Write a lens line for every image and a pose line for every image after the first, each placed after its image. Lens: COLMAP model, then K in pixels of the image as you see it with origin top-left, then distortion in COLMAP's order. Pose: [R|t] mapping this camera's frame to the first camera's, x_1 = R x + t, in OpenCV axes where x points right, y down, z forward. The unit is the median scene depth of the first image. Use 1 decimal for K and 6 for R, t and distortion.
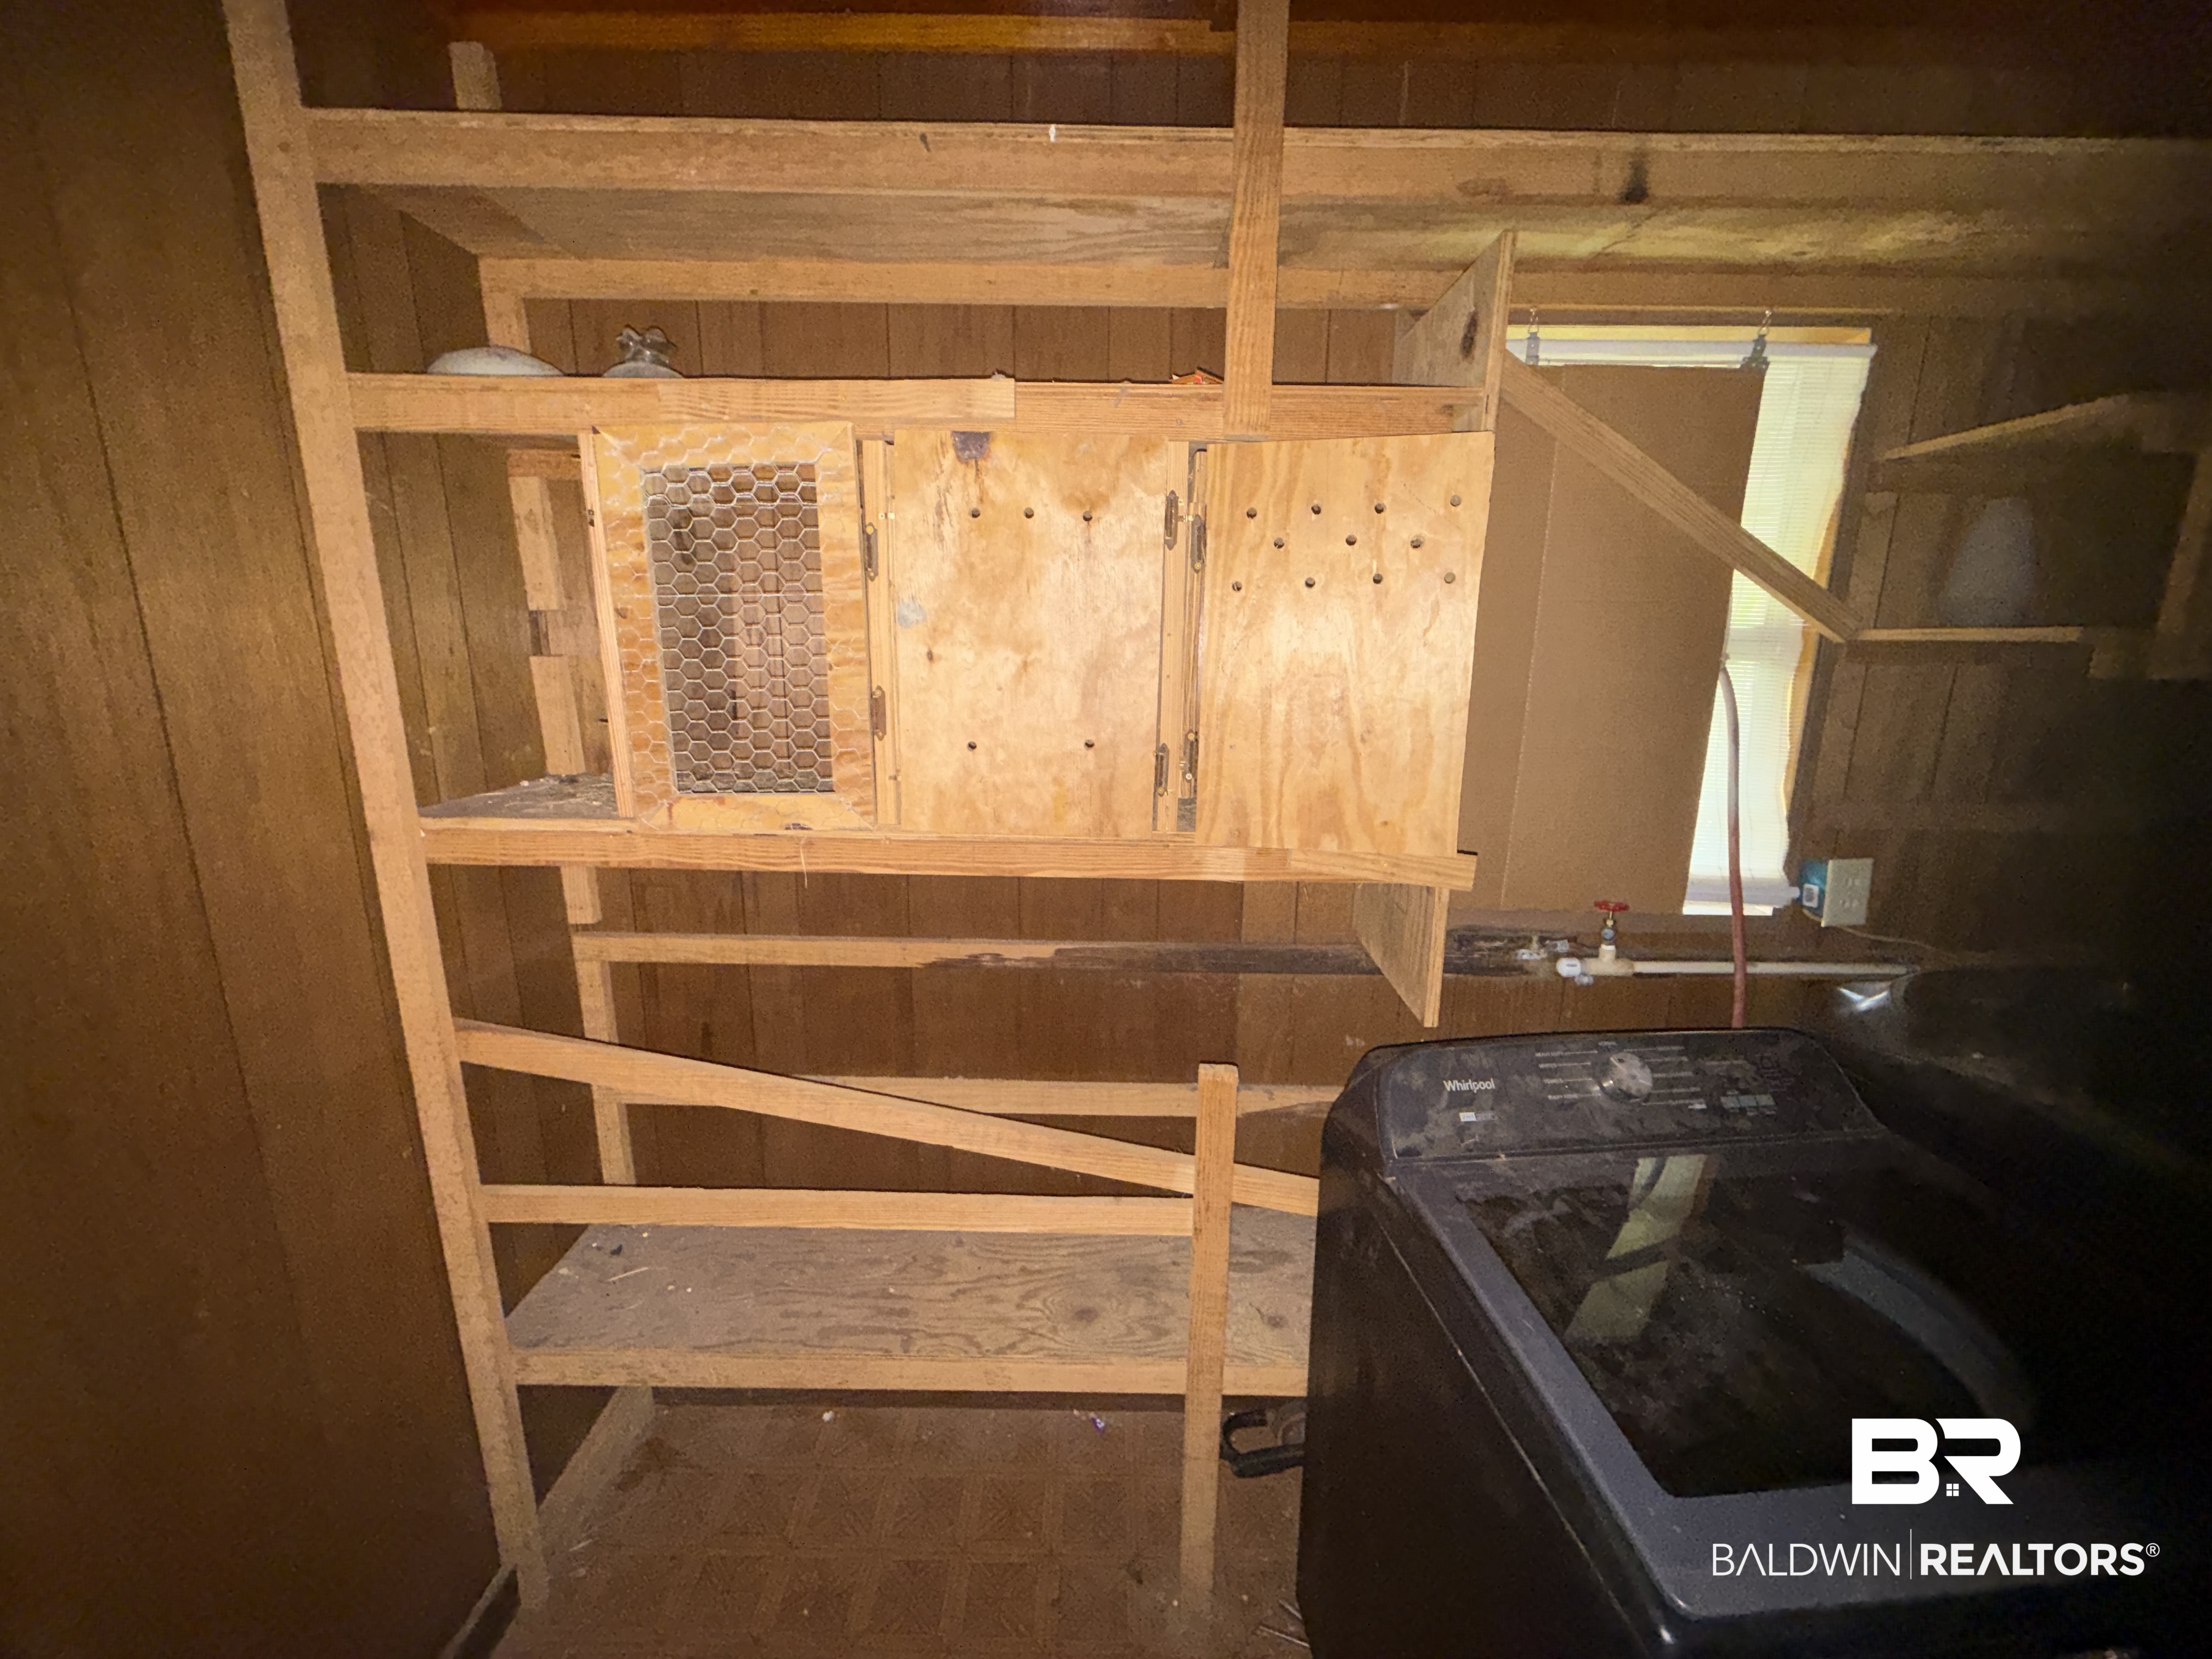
lens RADIAL K [[884.8, 0, 1103.6], [0, 884.8, 827.3], [0, 0, 1]] dist [-0.003183, 0.000519]
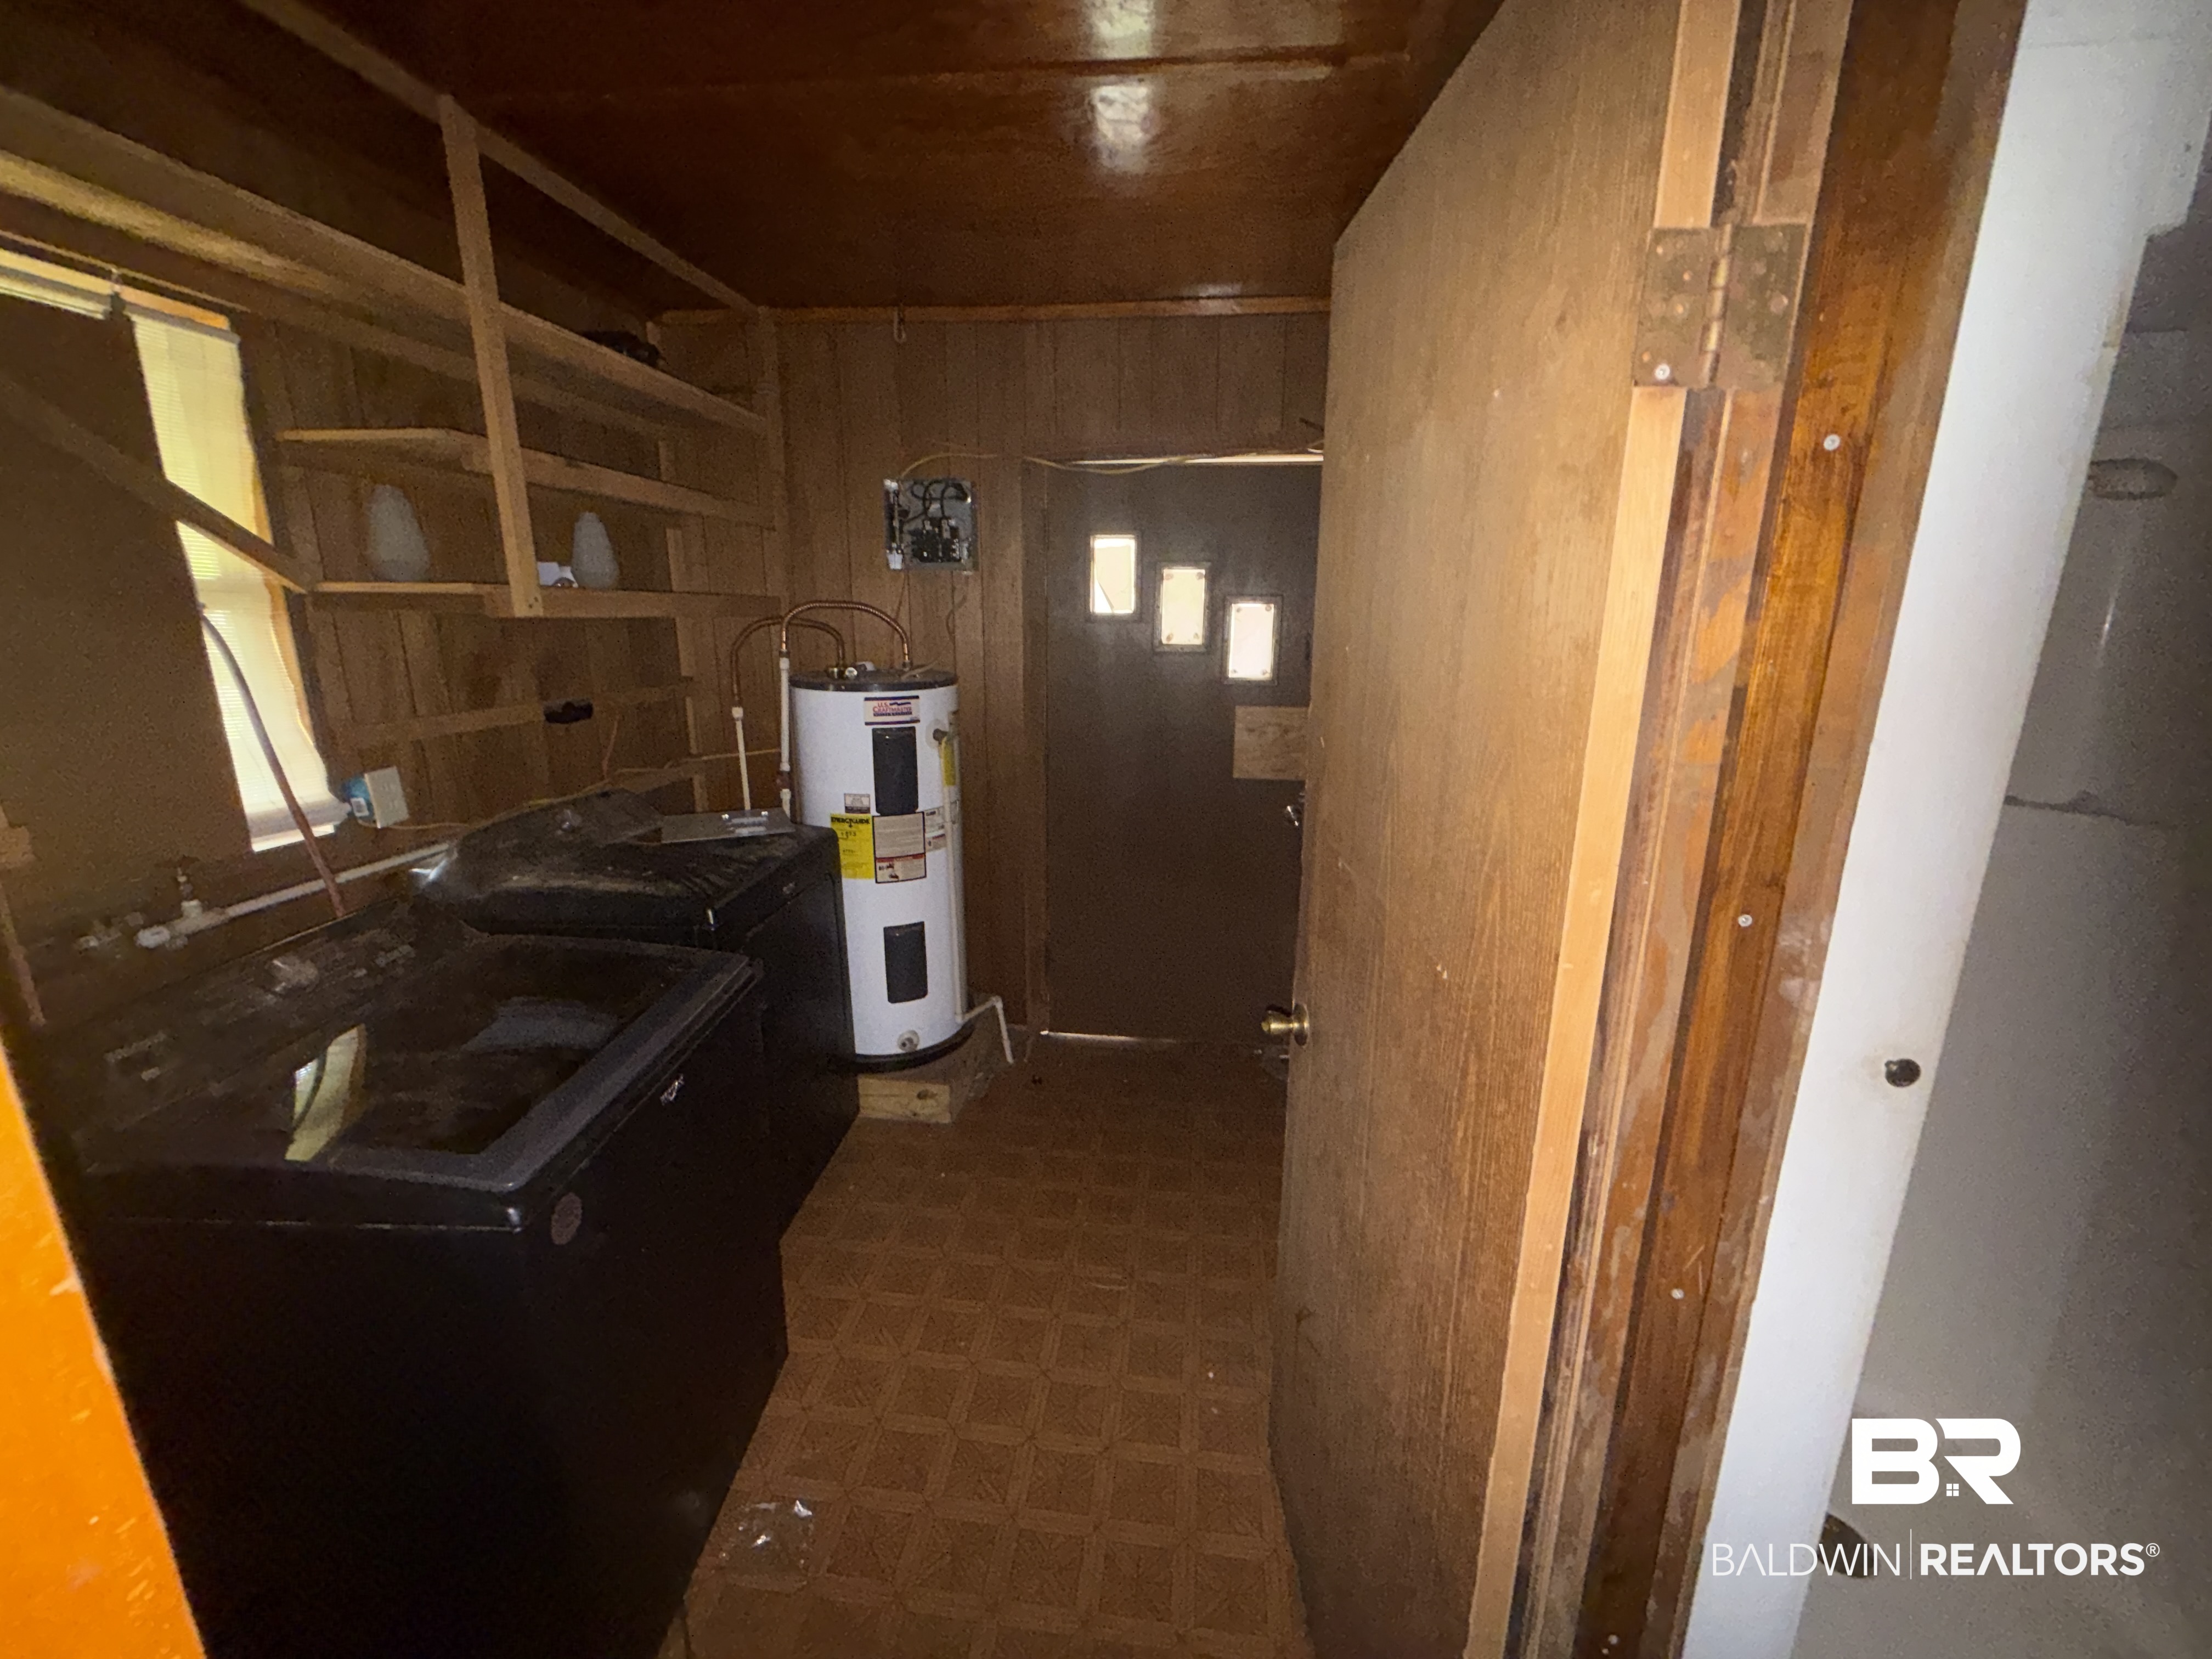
lens RADIAL K [[884.8, 0, 1103.6], [0, 884.8, 827.3], [0, 0, 1]] dist [-0.003183, 0.000519]
pose [[0.115585, -0.246158, 0.962313, -0.250237], [0.198637, 0.954965, 0.220420, 0.041377], [-0.973234, 0.165673, 0.159276, -0.173361]]
